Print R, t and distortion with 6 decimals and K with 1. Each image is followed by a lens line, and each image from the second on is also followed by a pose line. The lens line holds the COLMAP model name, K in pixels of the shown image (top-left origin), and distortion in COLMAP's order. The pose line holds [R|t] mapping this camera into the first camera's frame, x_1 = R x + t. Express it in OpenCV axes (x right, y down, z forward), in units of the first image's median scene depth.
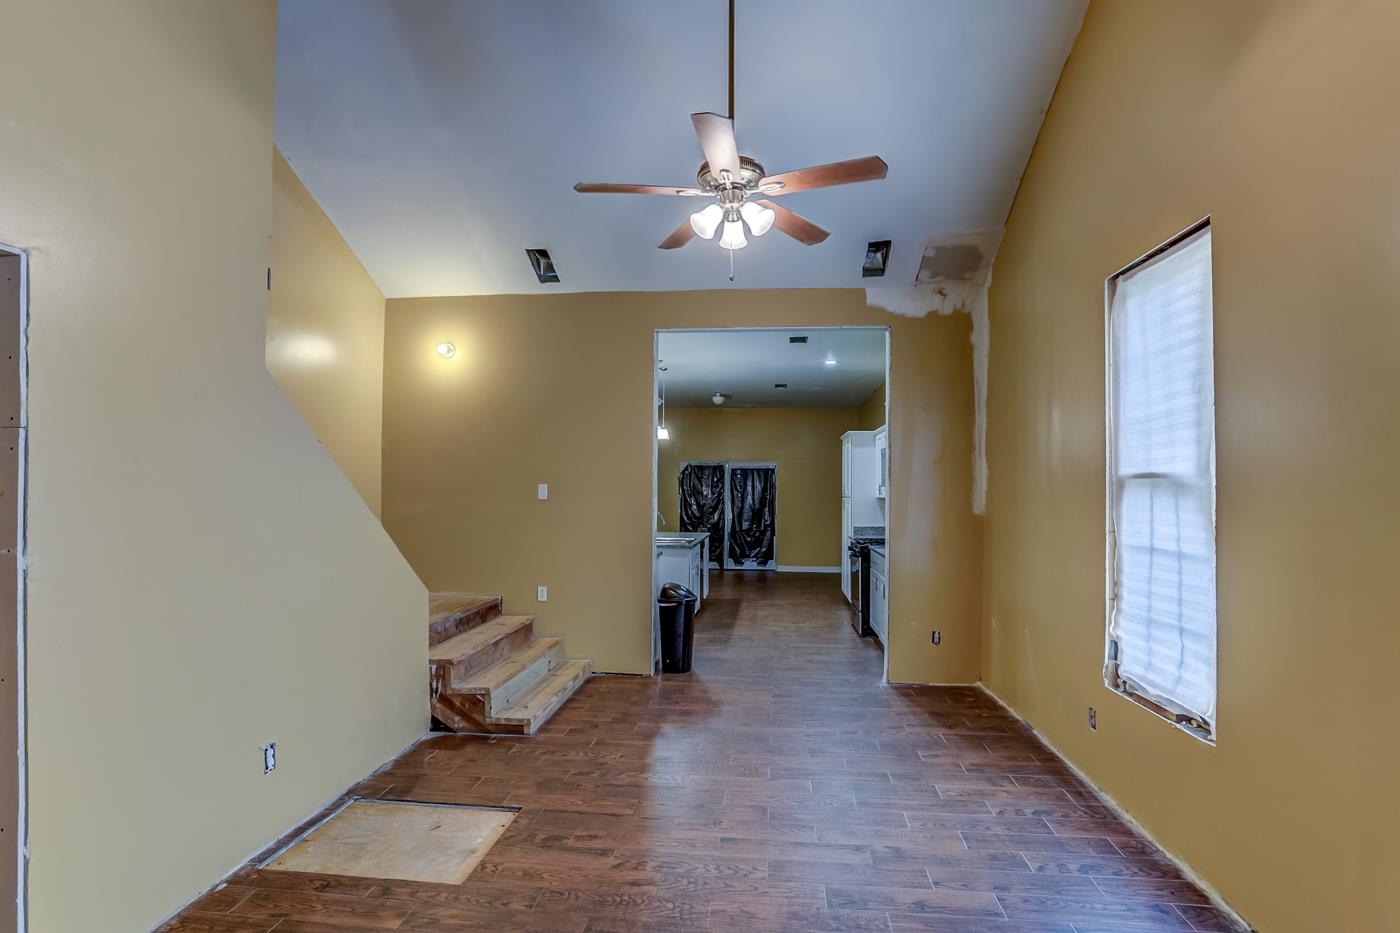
lens RADIAL K [[712.0, 0, 704.0], [0, 712.0, 480.8], [0, 0, 1]] dist [-0.054464, 0.027520]
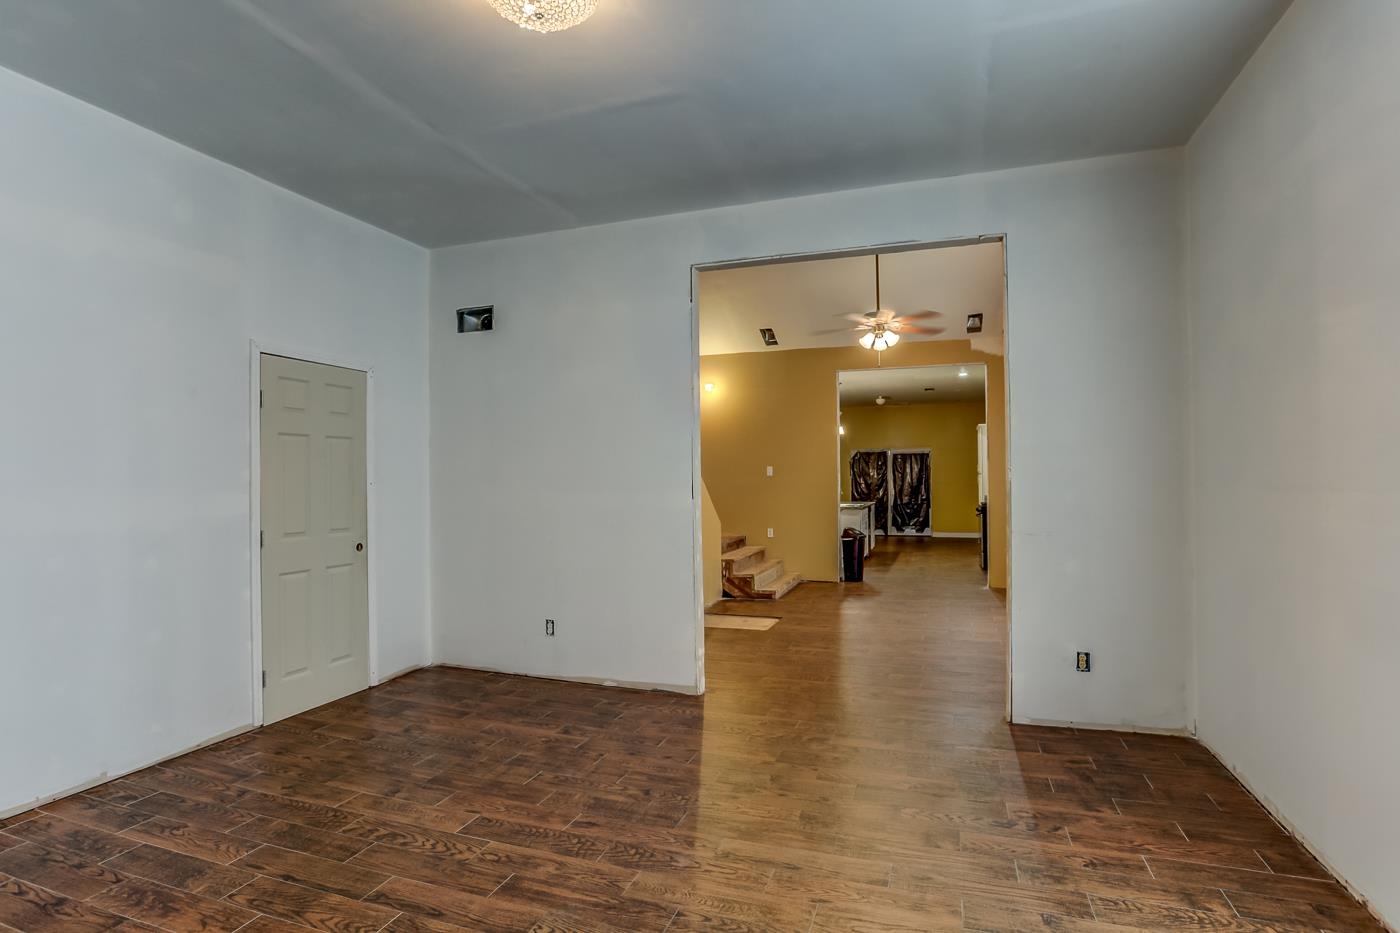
lens RADIAL K [[712.0, 0, 704.0], [0, 712.0, 480.8], [0, 0, 1]] dist [-0.054464, 0.027520]
pose [[0.972848, -0.016066, -0.230887, 0.003232], [0.020027, 0.999690, 0.014822, 0.005311], [0.230578, -0.019043, 0.972868, -0.330555]]
